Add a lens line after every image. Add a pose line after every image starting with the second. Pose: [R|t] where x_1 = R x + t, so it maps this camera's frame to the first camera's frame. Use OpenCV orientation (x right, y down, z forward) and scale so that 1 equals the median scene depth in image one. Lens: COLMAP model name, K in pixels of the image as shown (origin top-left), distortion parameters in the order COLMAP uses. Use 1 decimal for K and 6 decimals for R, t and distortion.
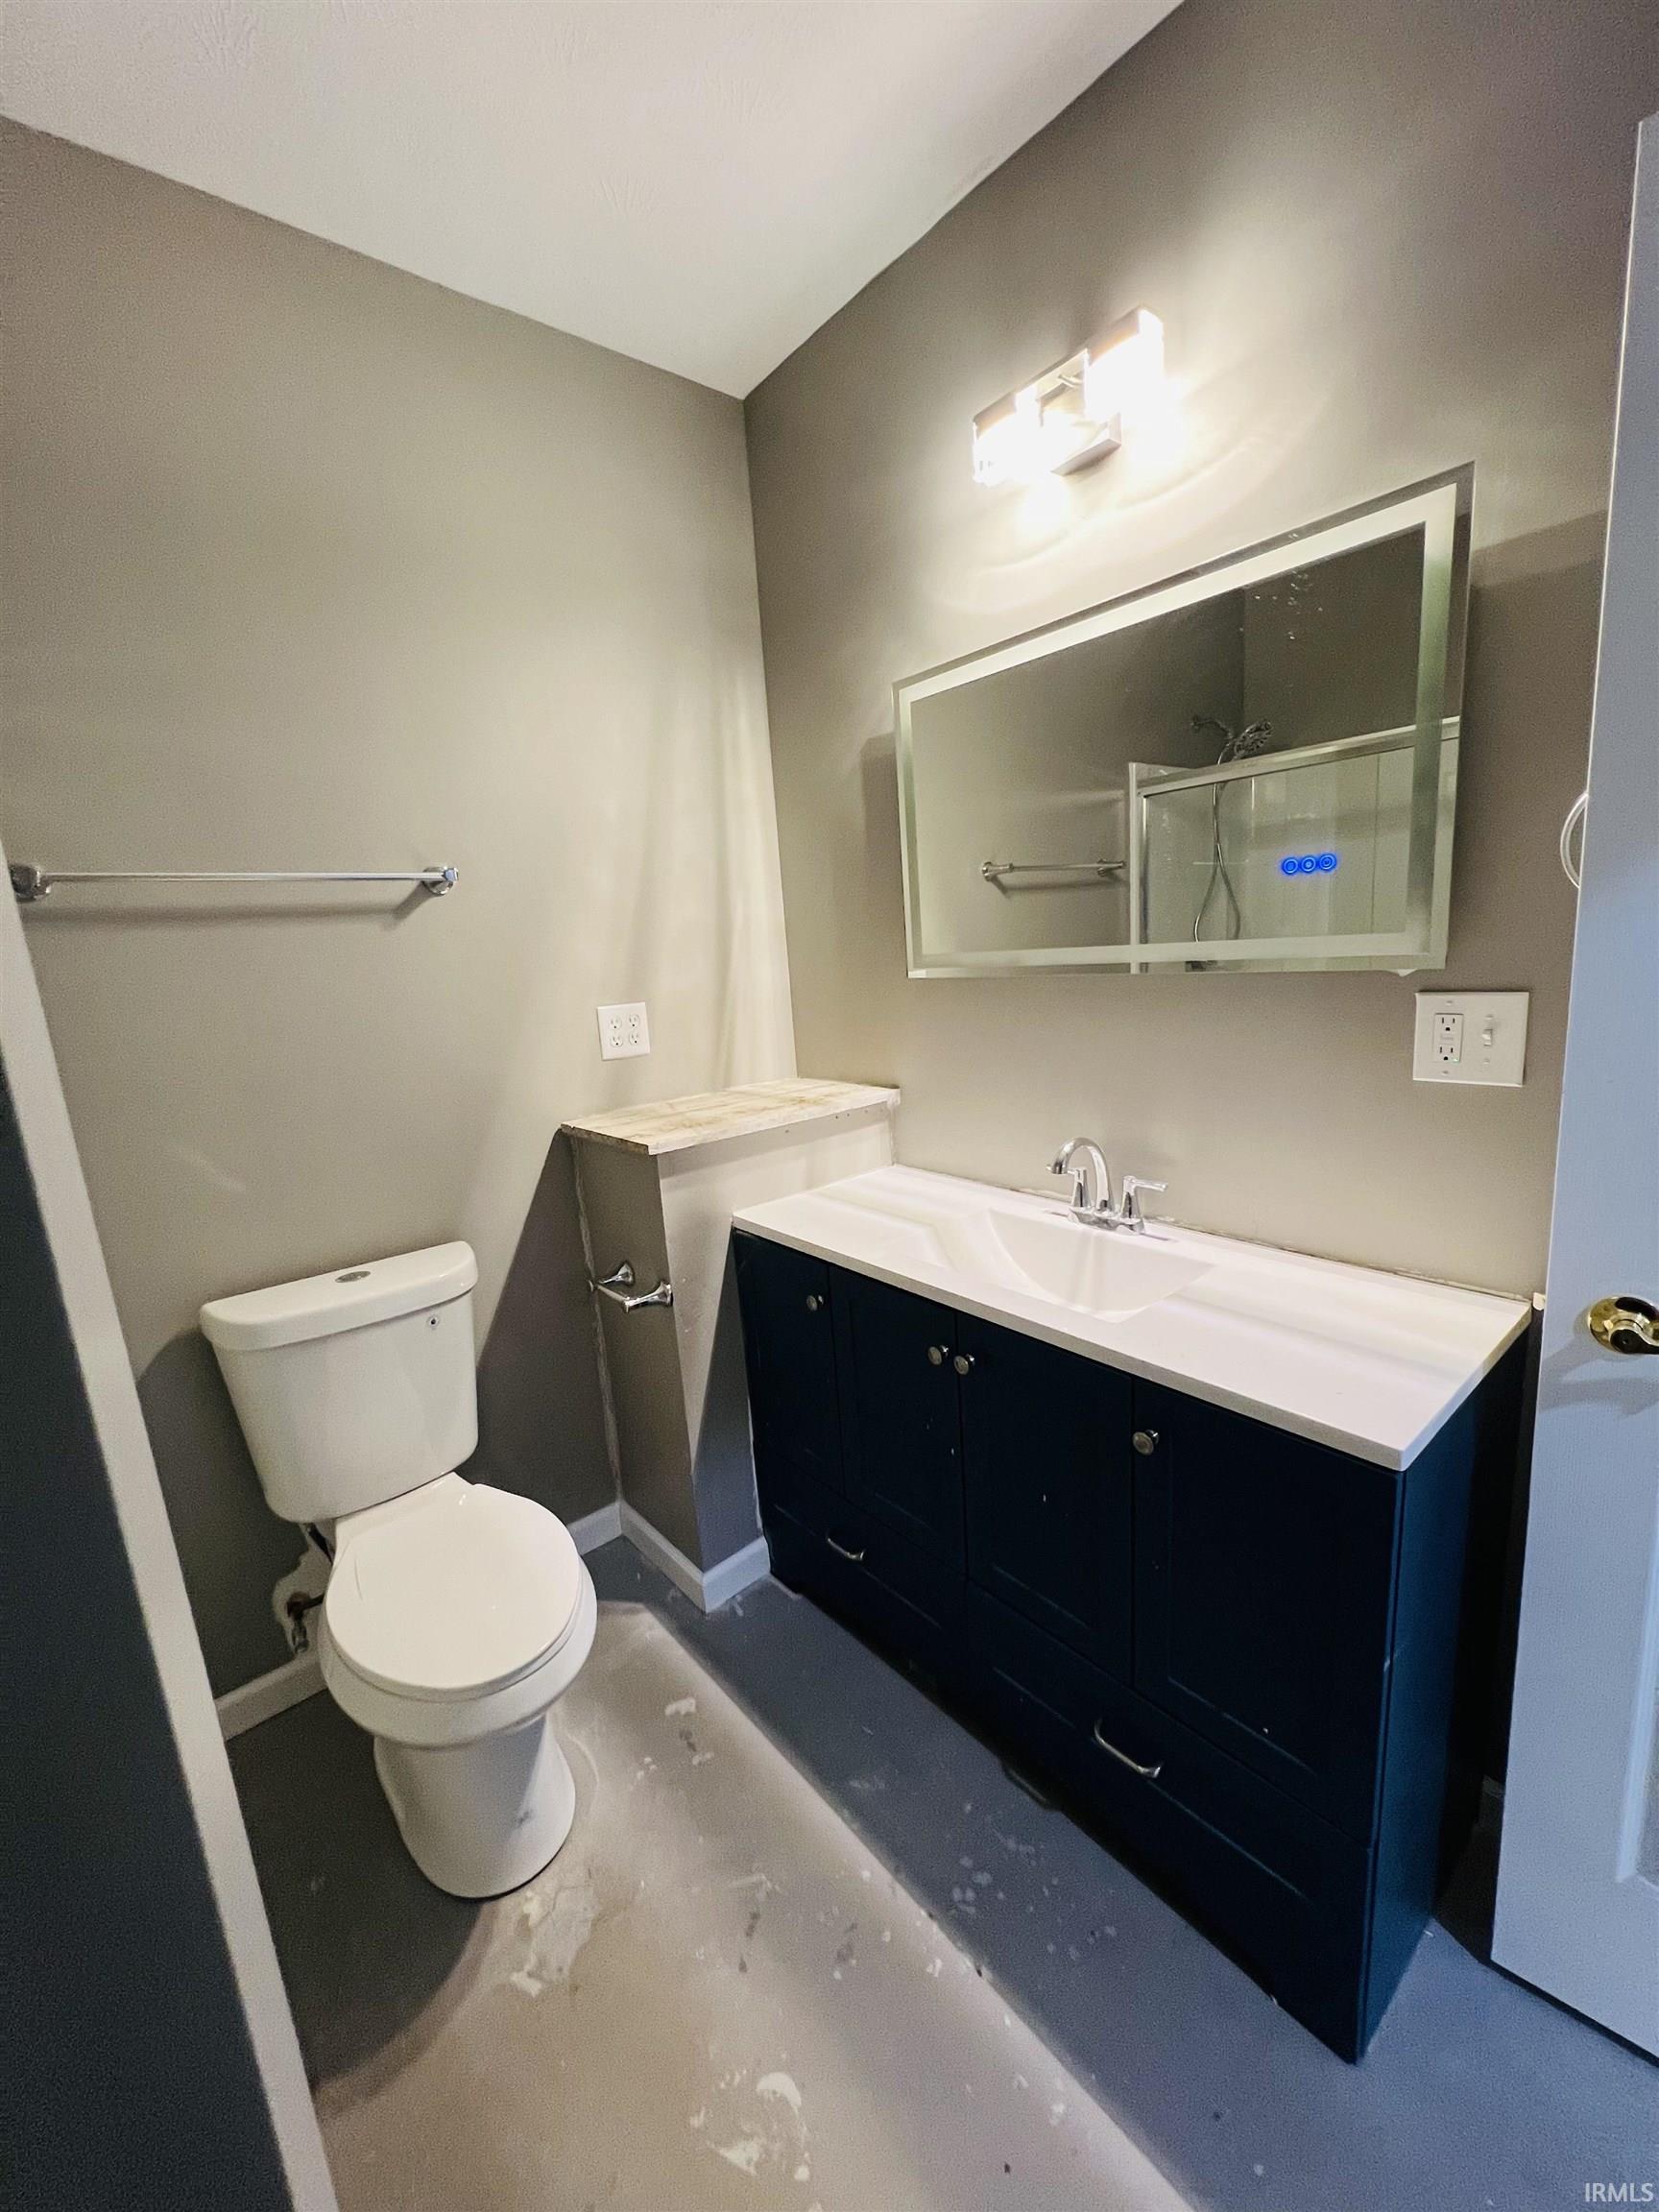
lens RADIAL K [[885.7, 0, 829.0], [0, 885.7, 1109.3], [0, 0, 1]] dist [-0.001513, 0.000522]
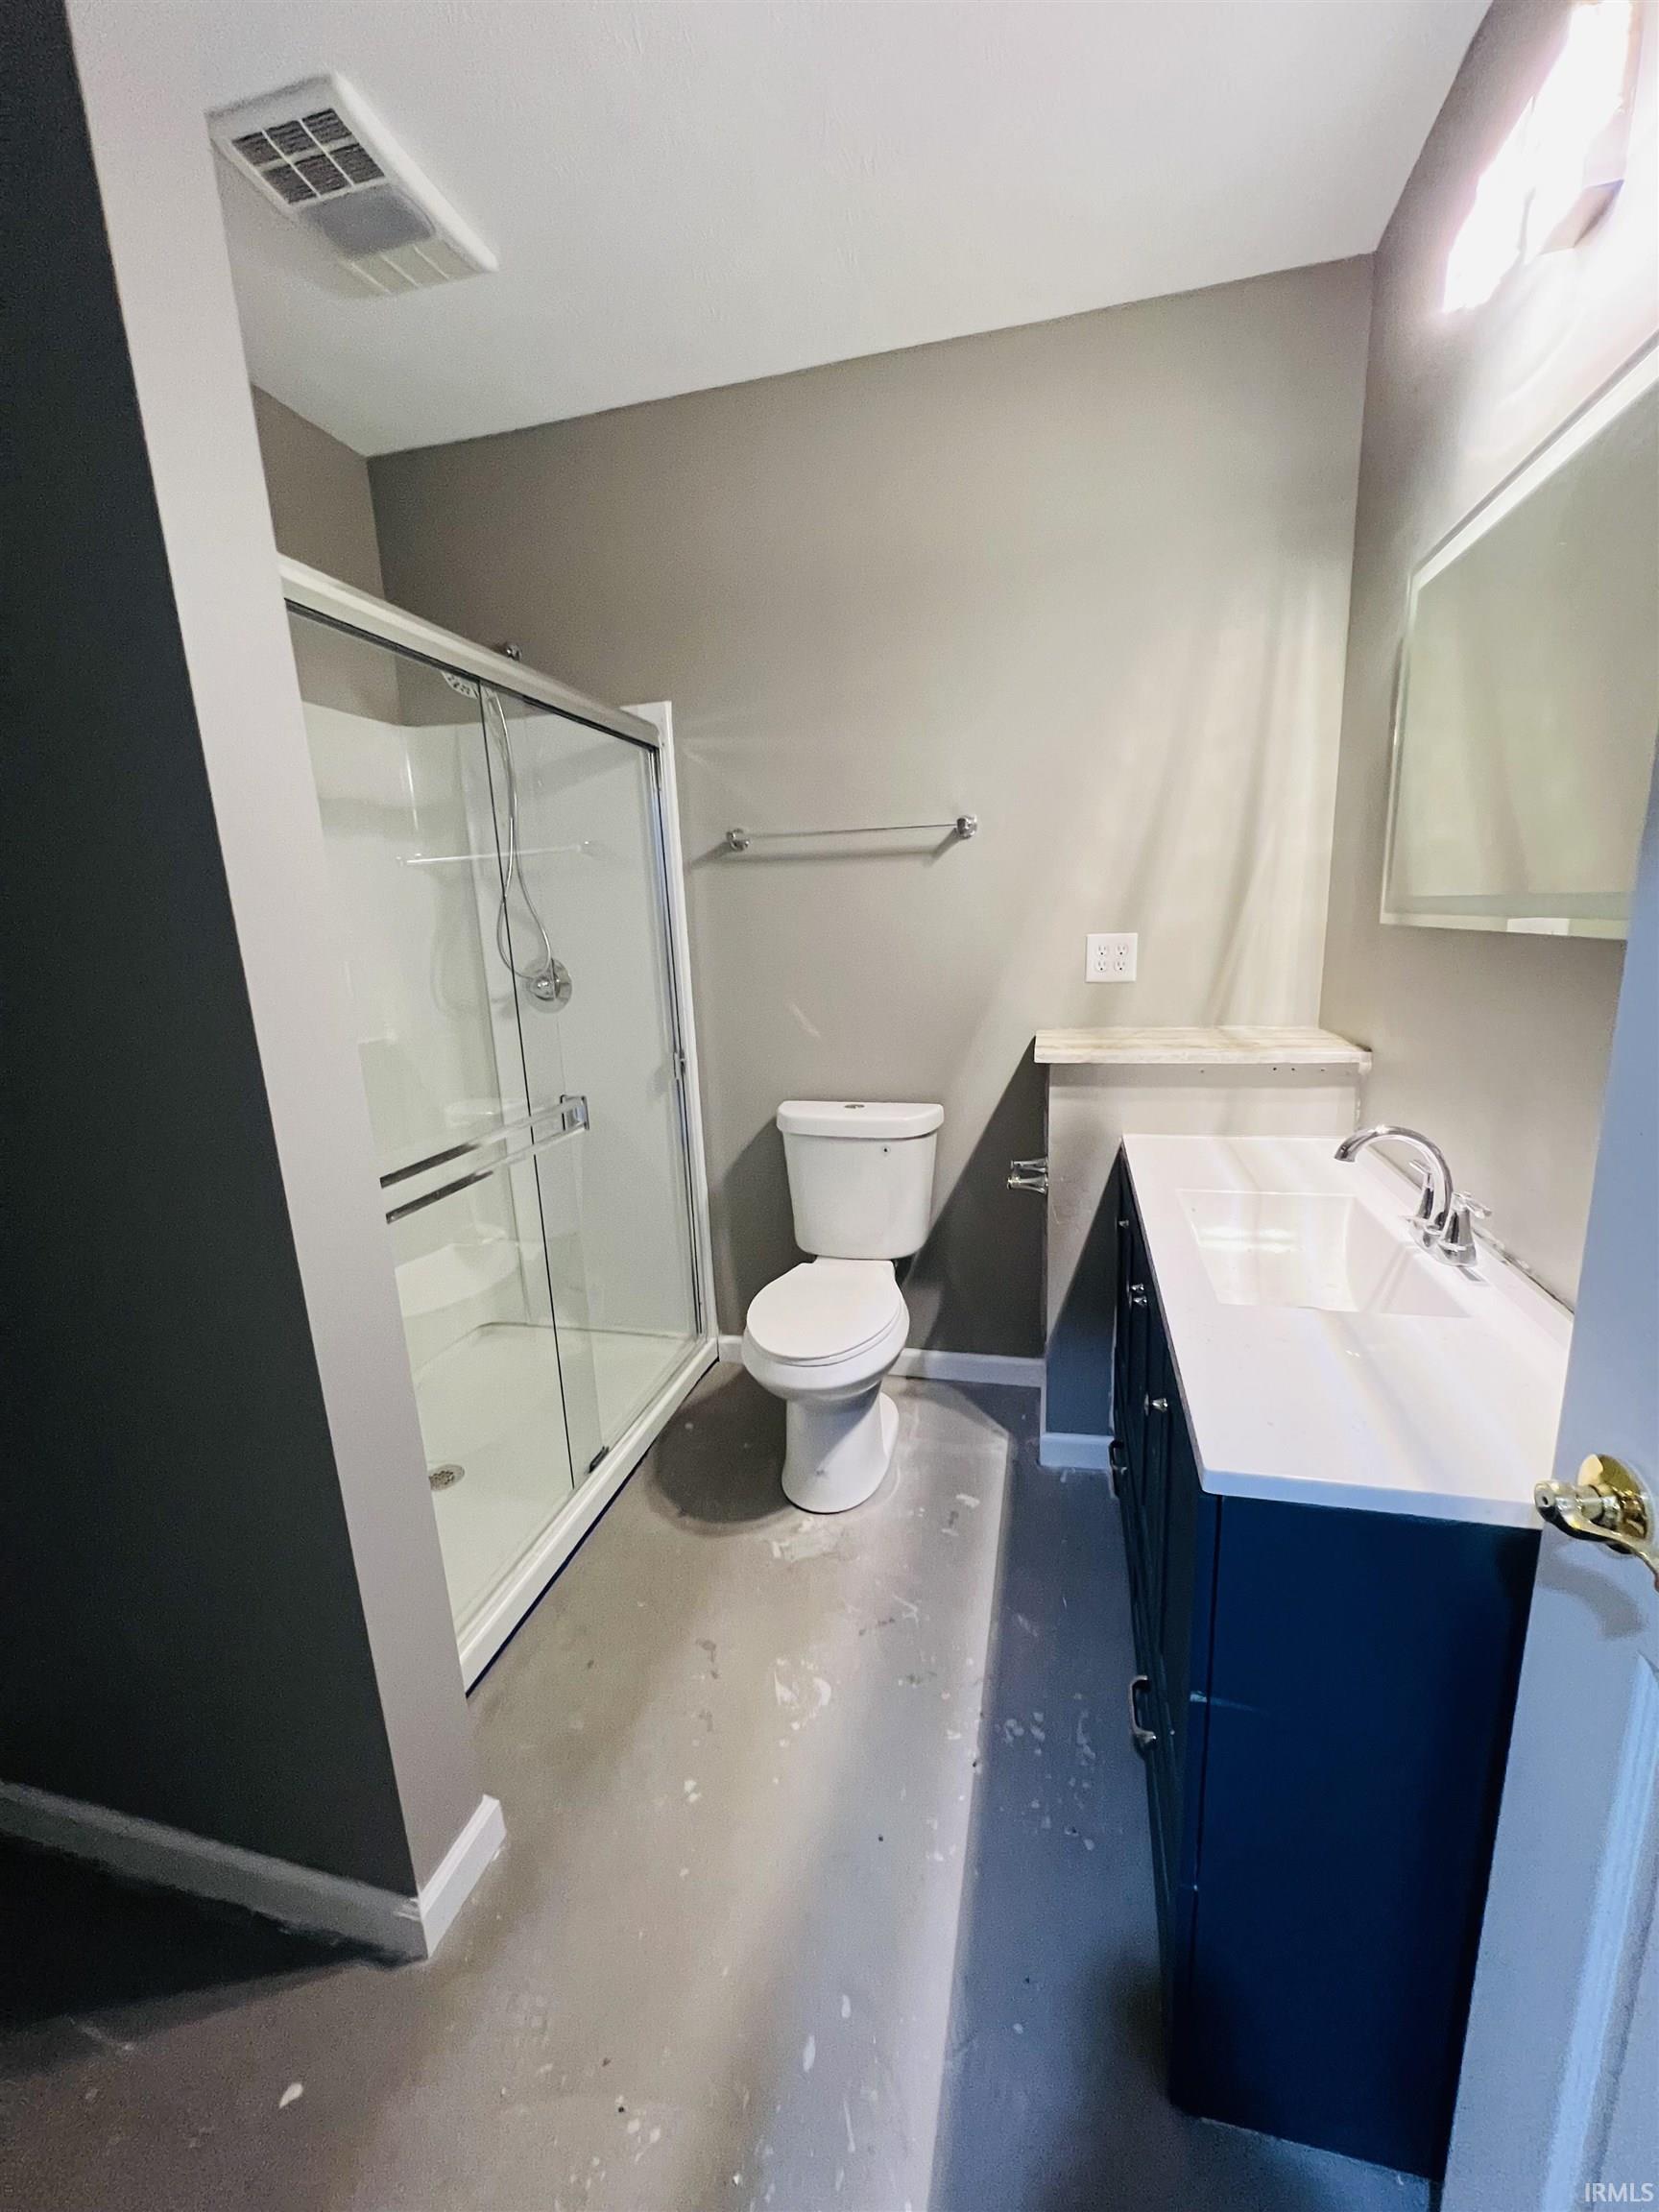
lens RADIAL K [[889.3, 0, 829.5], [0, 889.3, 1106.0], [0, 0, 1]] dist [0.000987, 0.000245]
pose [[0.588232, 0.215082, -0.779566, 0.550331], [-0.150101, 0.976271, 0.156092, -0.033998], [0.794640, 0.025196, 0.606558, 0.064400]]
